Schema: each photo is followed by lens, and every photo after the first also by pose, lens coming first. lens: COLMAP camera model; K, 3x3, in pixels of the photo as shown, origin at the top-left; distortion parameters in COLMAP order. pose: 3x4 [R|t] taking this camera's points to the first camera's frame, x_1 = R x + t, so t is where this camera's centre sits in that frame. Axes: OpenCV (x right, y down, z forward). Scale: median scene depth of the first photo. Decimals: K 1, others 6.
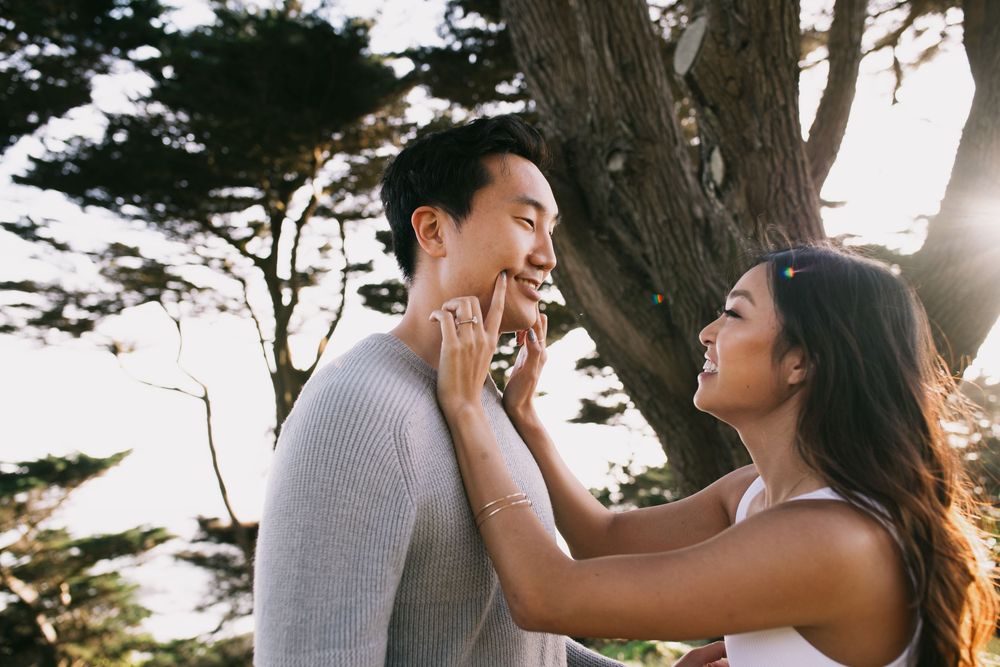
lens RADIAL K [[802.6, 0, 500.0], [0, 802.6, 333.5], [0, 0, 1]] dist [-0.033636, 0.002116]
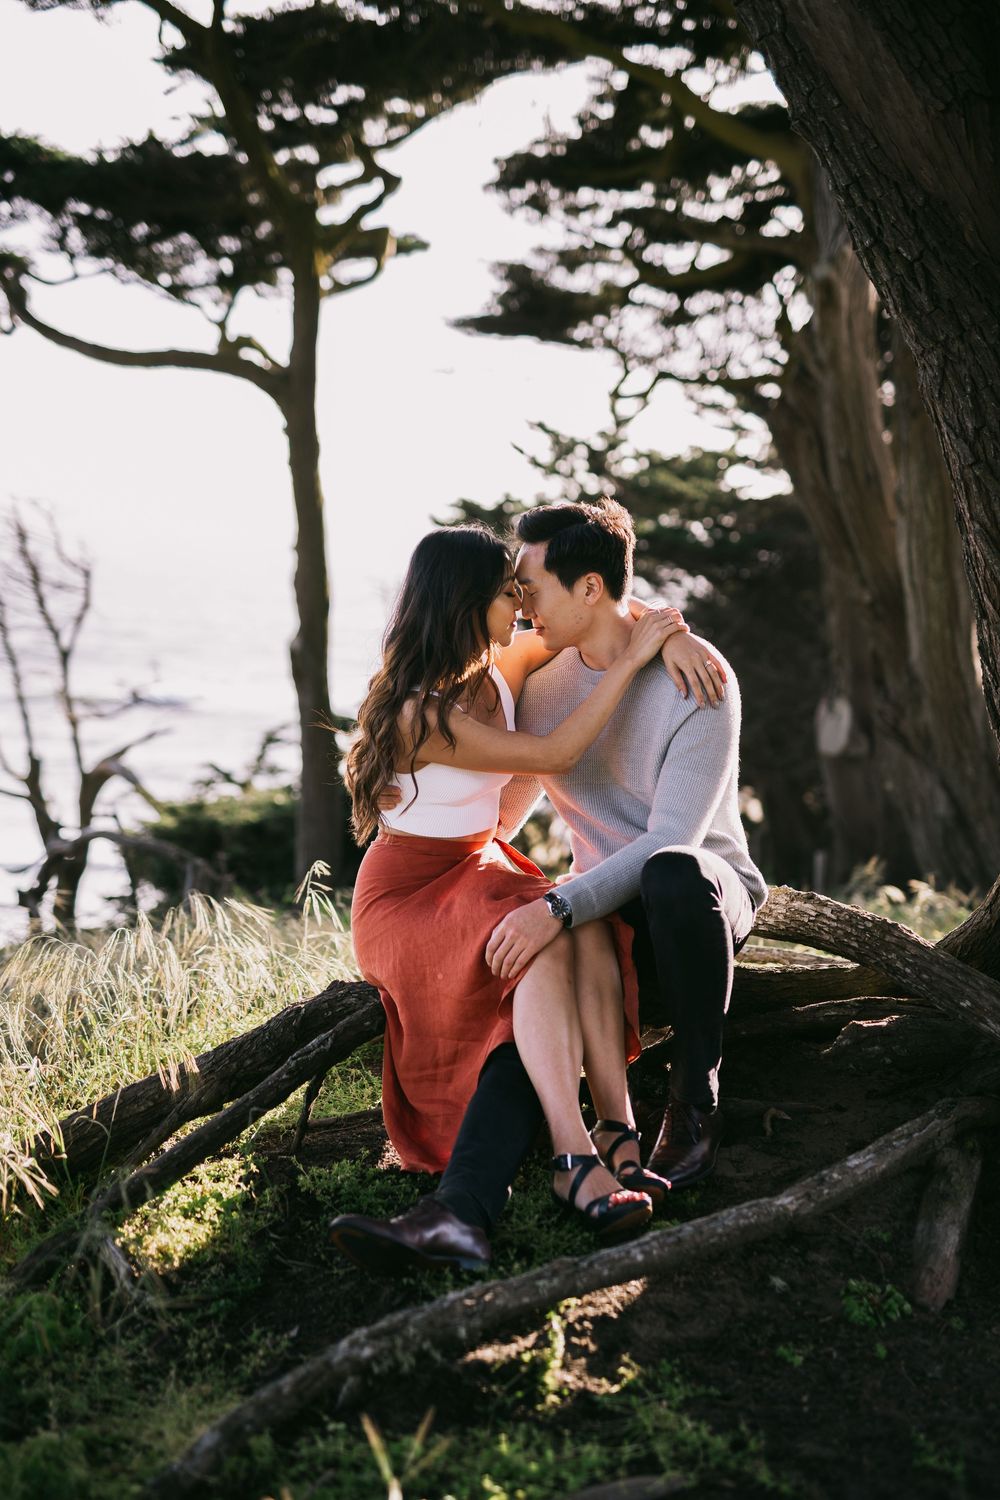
lens RADIAL K [[2094.7, 0, 499.8], [0, 2094.7, 771.6], [0, 0, 1]] dist [-0.016343, 0.107454]
pose [[0.990318, 0.047985, 0.130260, -0.148650], [-0.086523, 0.947152, 0.308896, 0.018782], [-0.108553, -0.317176, 0.942134, -0.063070]]
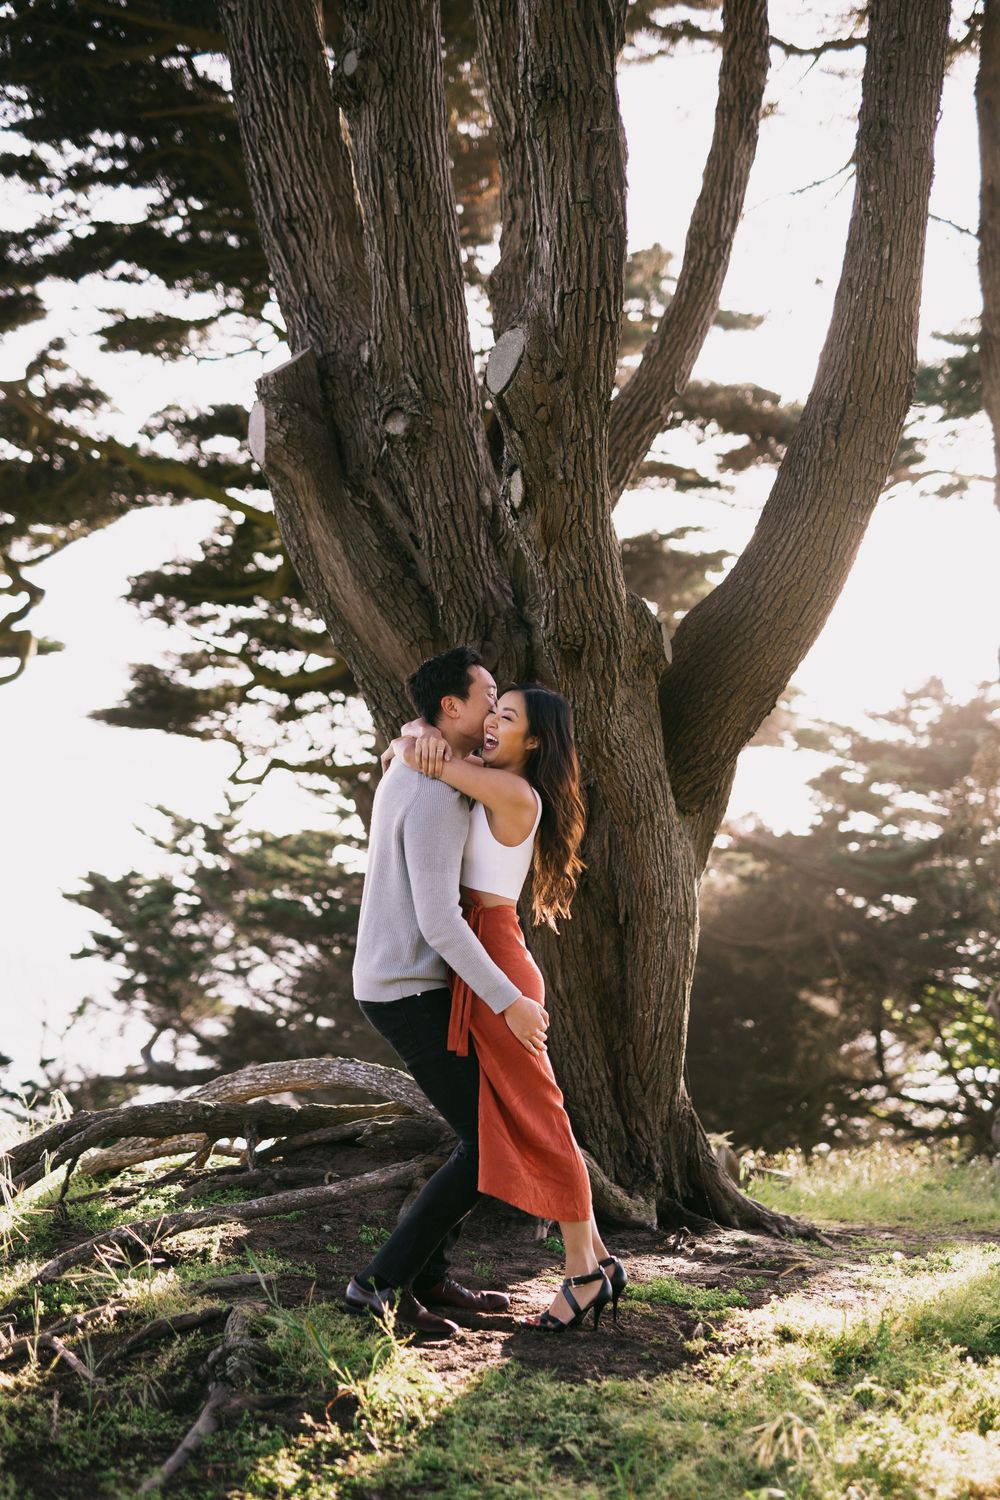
lens RADIAL K [[2153.3, 0, 500.1], [0, 2153.3, 791.5], [0, 0, 1]] dist [-0.013007, 0.065975]
pose [[0.951986, 0.078414, 0.295927, -0.363174], [-0.119421, 0.985180, 0.123122, -0.127053], [-0.281887, -0.152550, 0.947242, -1.124041]]
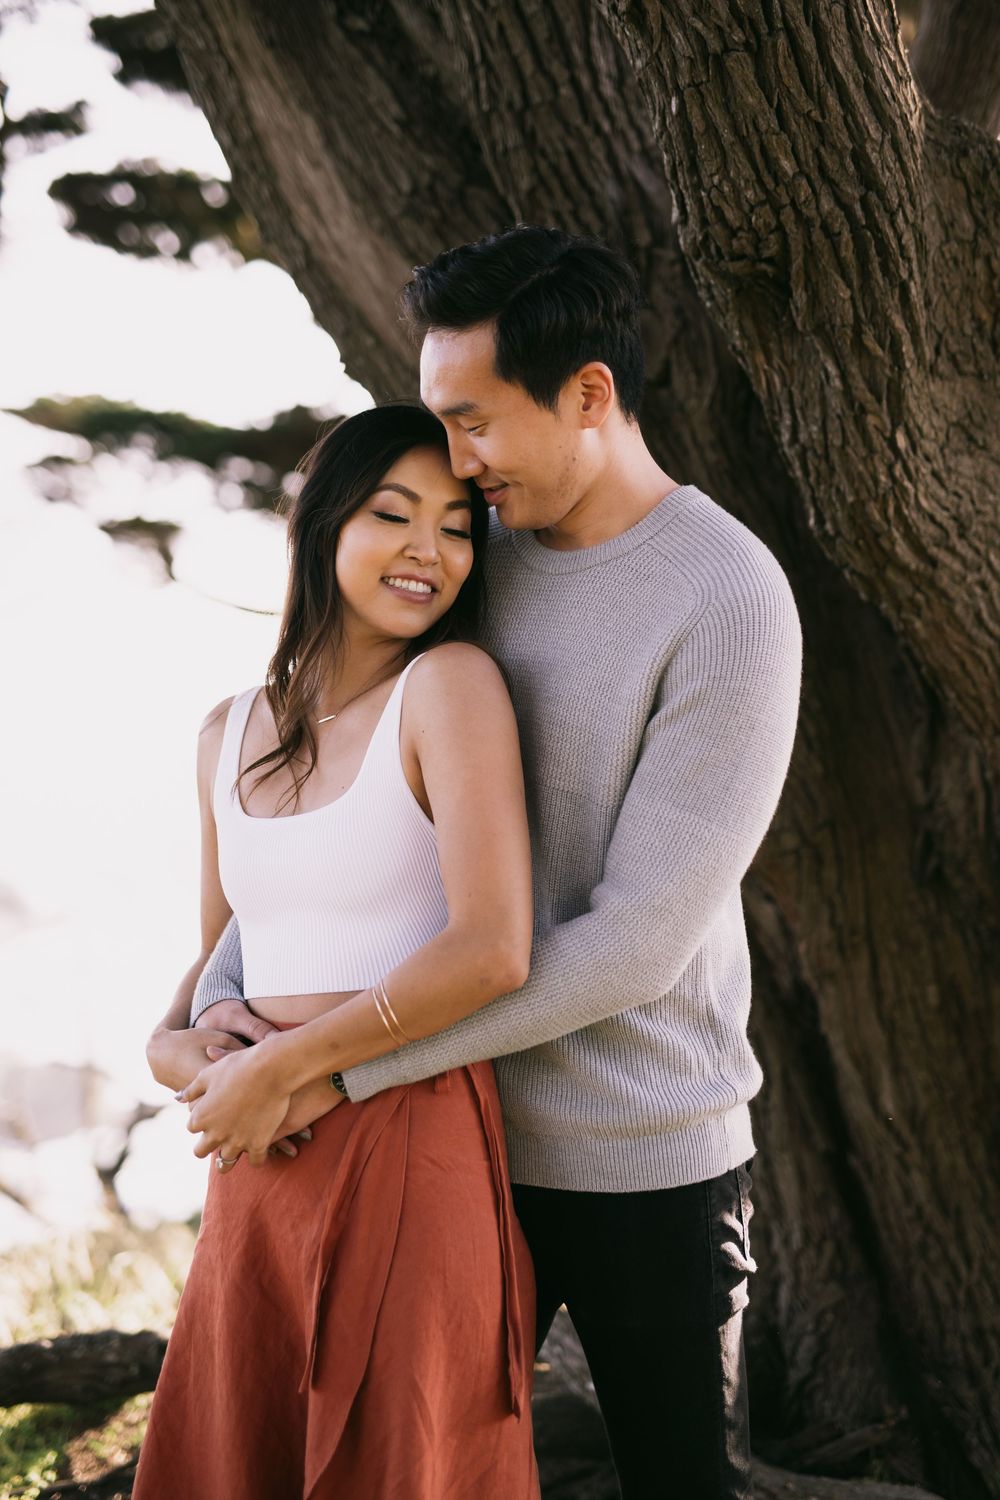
lens RADIAL K [[2094.7, 0, 499.8], [0, 2094.7, 771.6], [0, 0, 1]] dist [-0.016343, 0.107454]
pose [[0.999857, 0.016445, -0.004047, 0.214045], [-0.015209, 0.977019, 0.212610, -0.001228], [0.007450, -0.212518, 0.977129, 0.084959]]
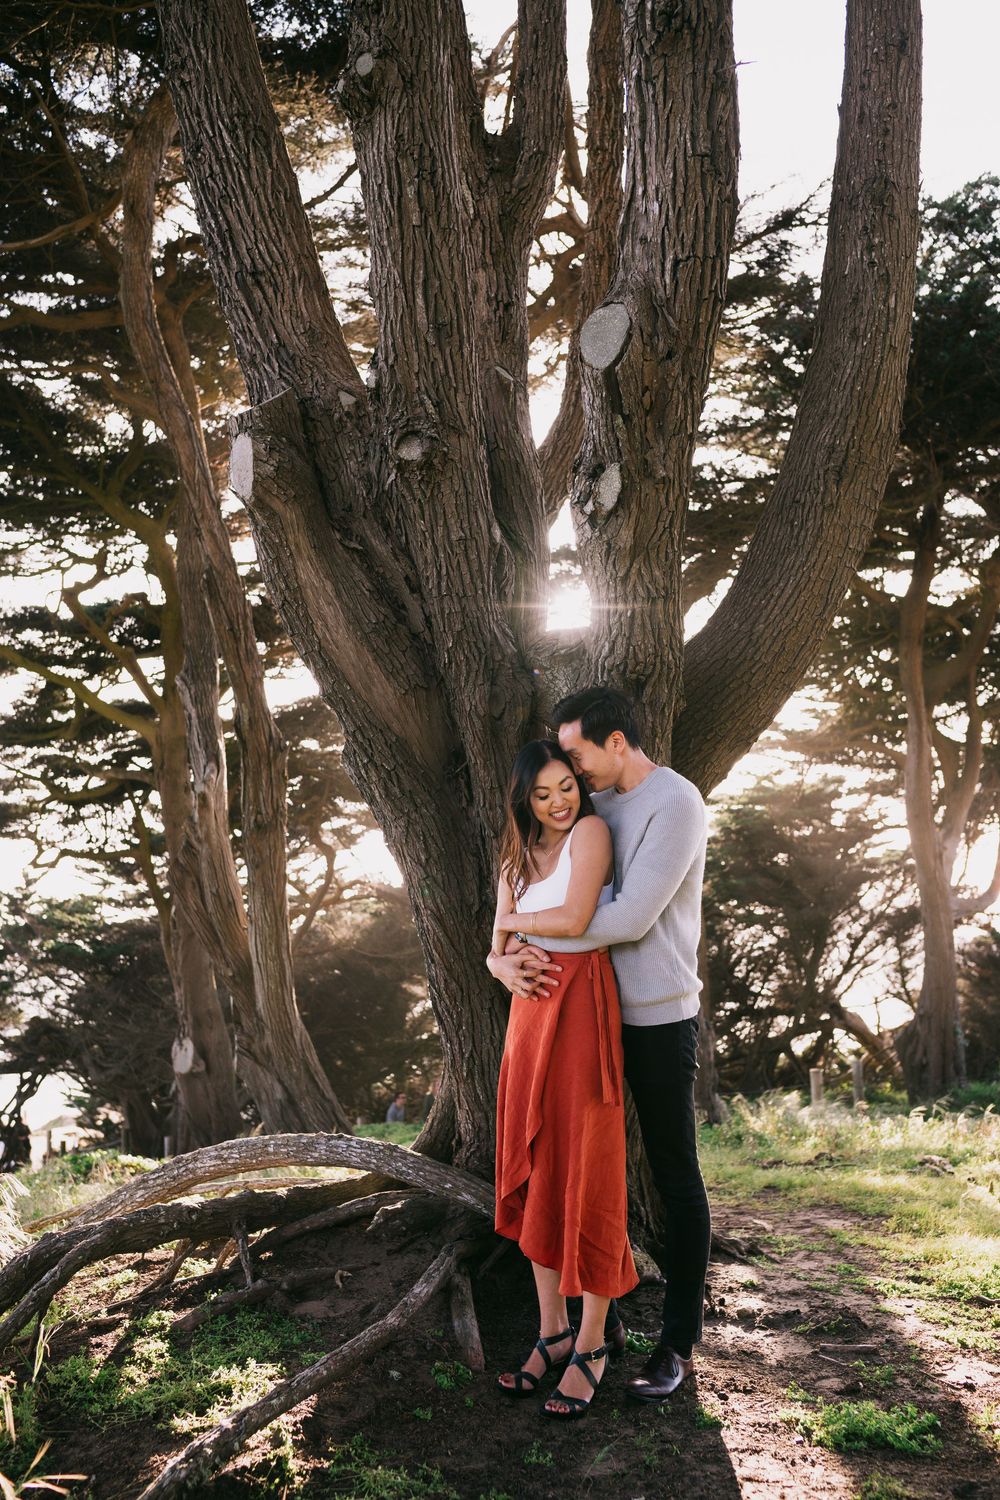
lens RADIAL K [[1195.8, 0, 500.7], [0, 1195.8, 755.0], [0, 0, 1]] dist [-0.051609, 0.038003]
pose [[0.838428, 0.089822, 0.537560, -0.354508], [-0.107807, 0.994170, 0.002028, 0.059070], [-0.534243, -0.059653, 0.843223, -0.001712]]
